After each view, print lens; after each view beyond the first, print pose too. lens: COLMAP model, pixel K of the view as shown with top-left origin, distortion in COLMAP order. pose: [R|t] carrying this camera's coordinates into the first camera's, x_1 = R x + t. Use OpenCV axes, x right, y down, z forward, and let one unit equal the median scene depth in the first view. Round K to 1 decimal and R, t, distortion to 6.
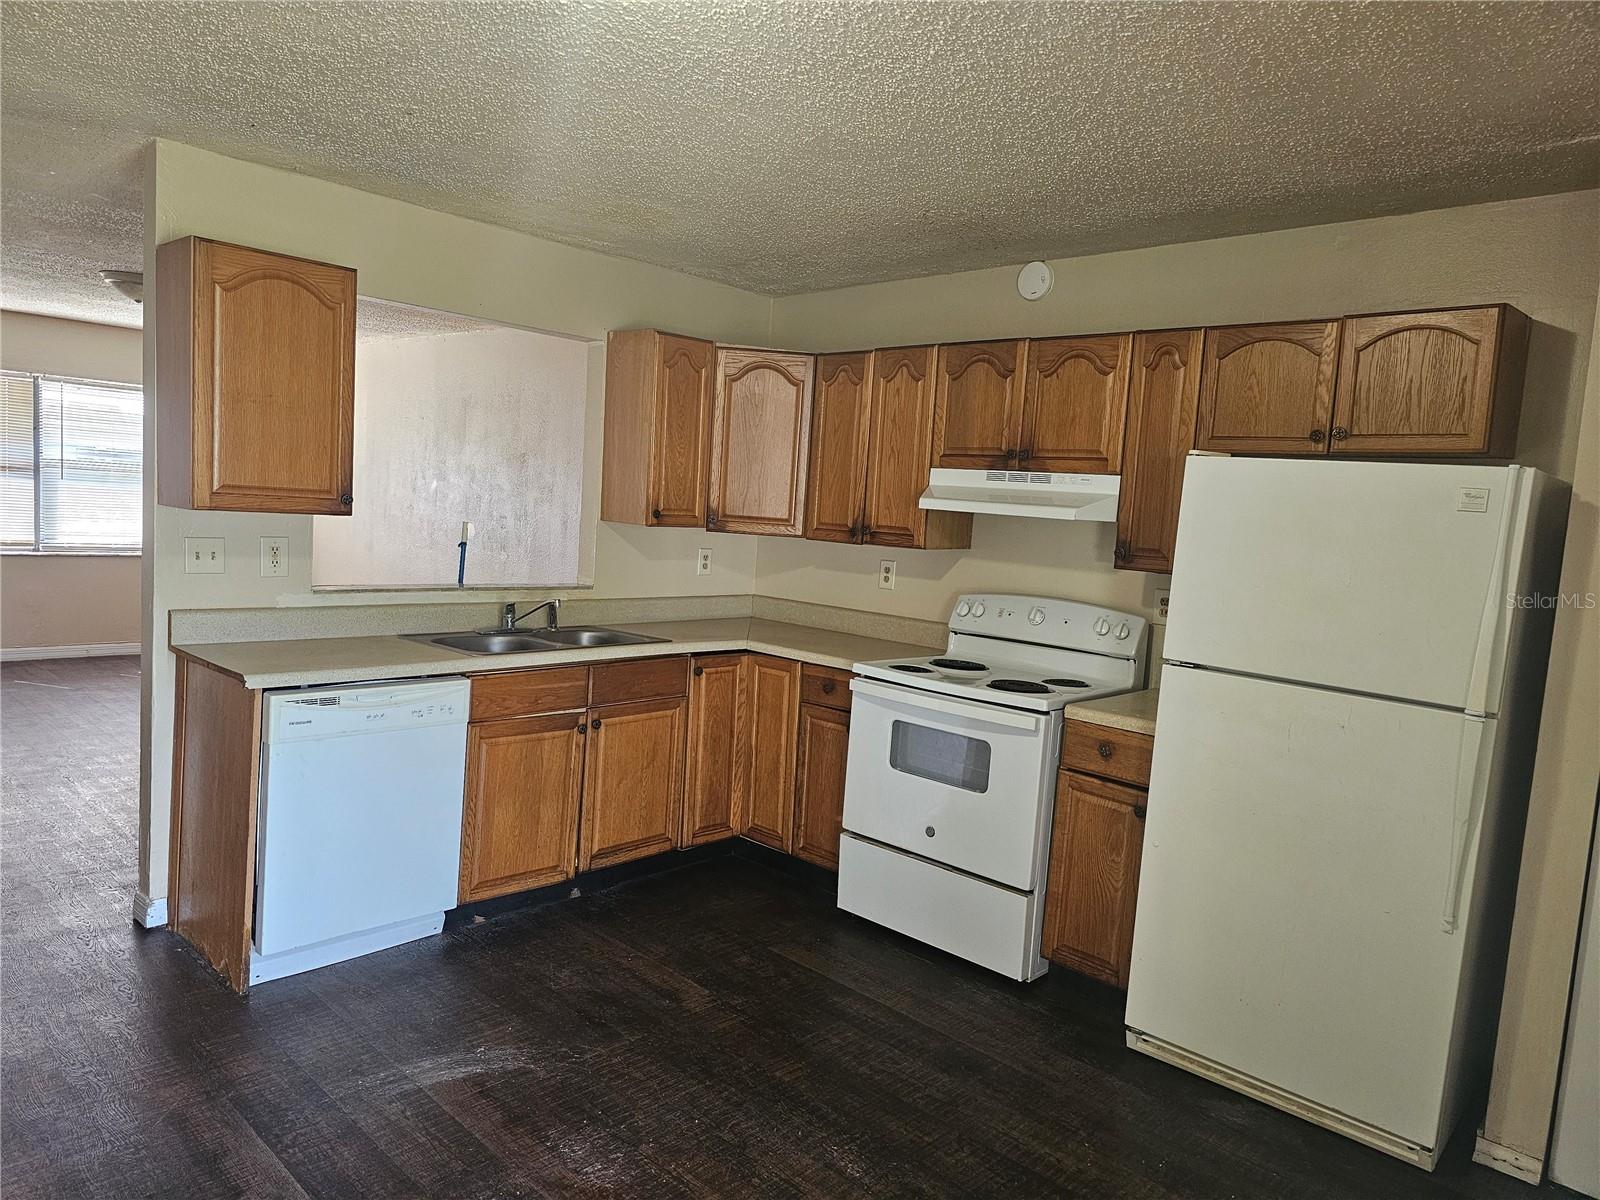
lens RADIAL K [[1080.5, 0, 797.9], [0, 1080.5, 631.2], [0, 0, 1]] dist [0.030360, -0.003600]
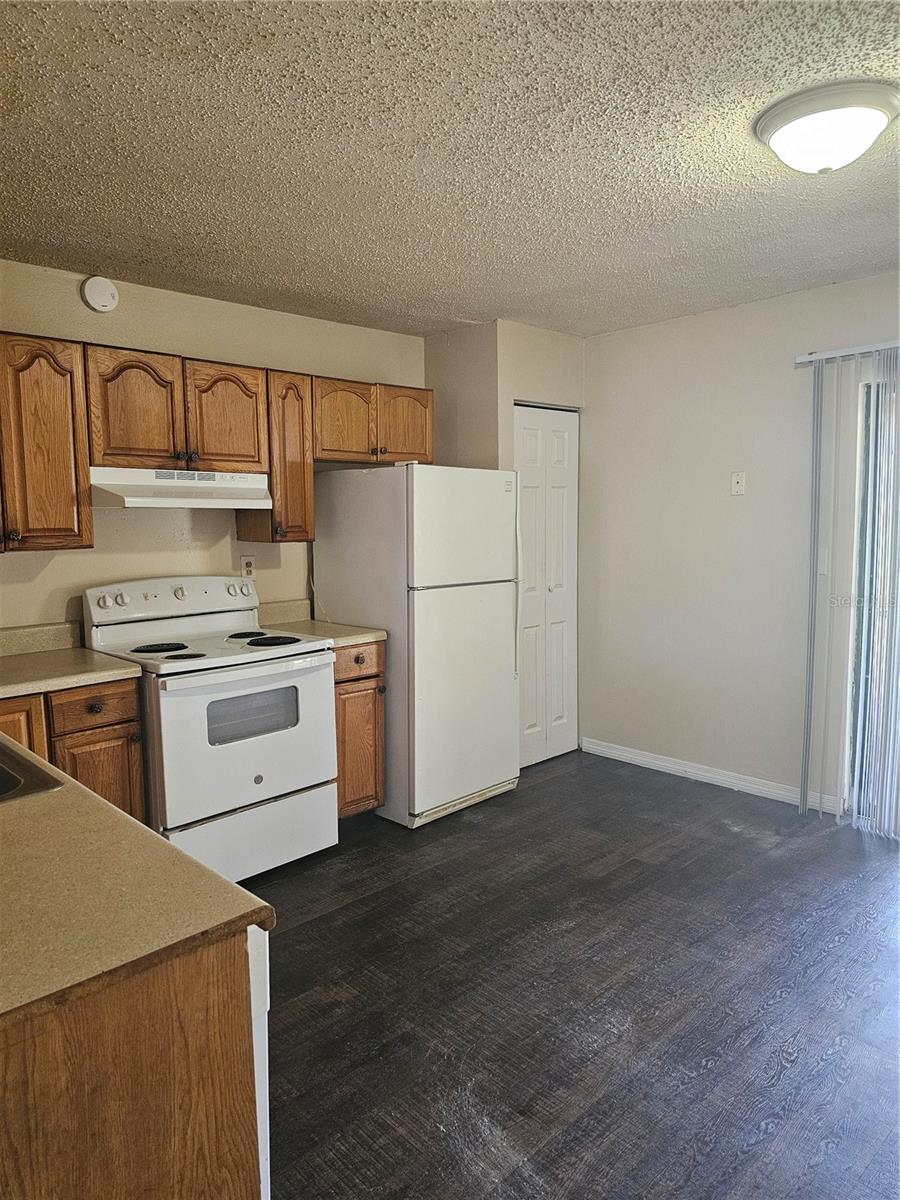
lens RADIAL K [[810.4, 0, 450.0], [0, 810.4, 600.0], [0, 0, 1]] dist [0.030360, -0.003600]
pose [[0.021315, -0.177818, 0.983833, -0.709915], [0.124548, 0.976863, 0.173860, -0.134204], [-0.991985, 0.118828, 0.042969, 0.726546]]
